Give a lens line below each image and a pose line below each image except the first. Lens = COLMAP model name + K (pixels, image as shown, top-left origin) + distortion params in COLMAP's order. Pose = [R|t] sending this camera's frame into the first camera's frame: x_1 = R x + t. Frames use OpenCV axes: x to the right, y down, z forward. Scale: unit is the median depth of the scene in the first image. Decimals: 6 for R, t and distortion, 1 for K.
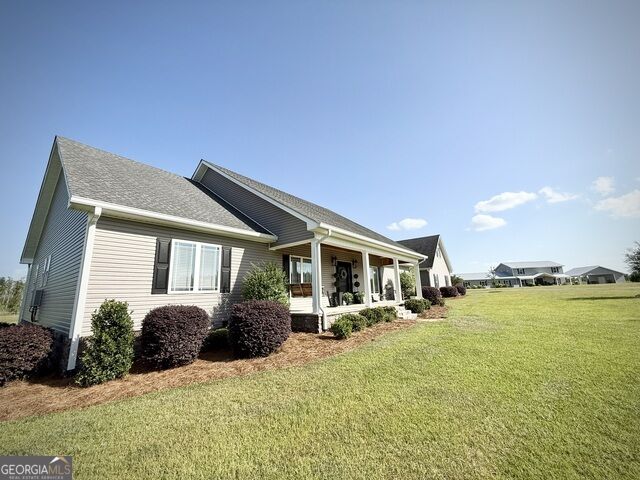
lens RADIAL K [[256.0, 0, 316.6], [0, 256.0, 242.4], [0, 0, 1]] dist [-0.000061, 0.000301]
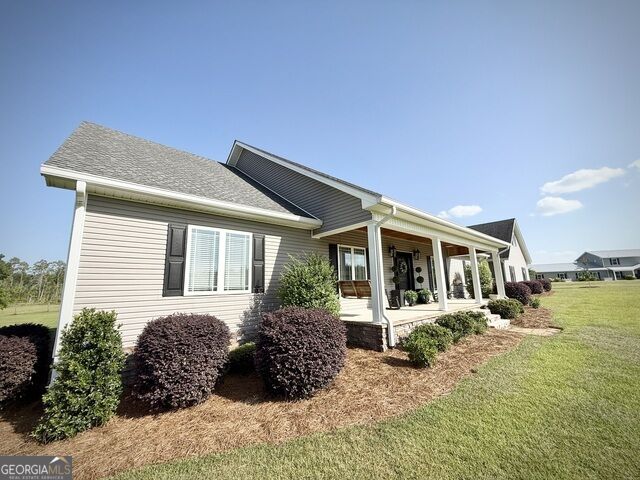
lens RADIAL K [[256.0, 0, 321.3], [0, 256.0, 240.0], [0, 0, 1]] dist [-0.000061, 0.000301]
pose [[0.988305, -0.022189, -0.150865, -0.044504], [0.025458, 0.999480, 0.019770, 0.024201], [0.150348, -0.023380, 0.988357, 0.259726]]
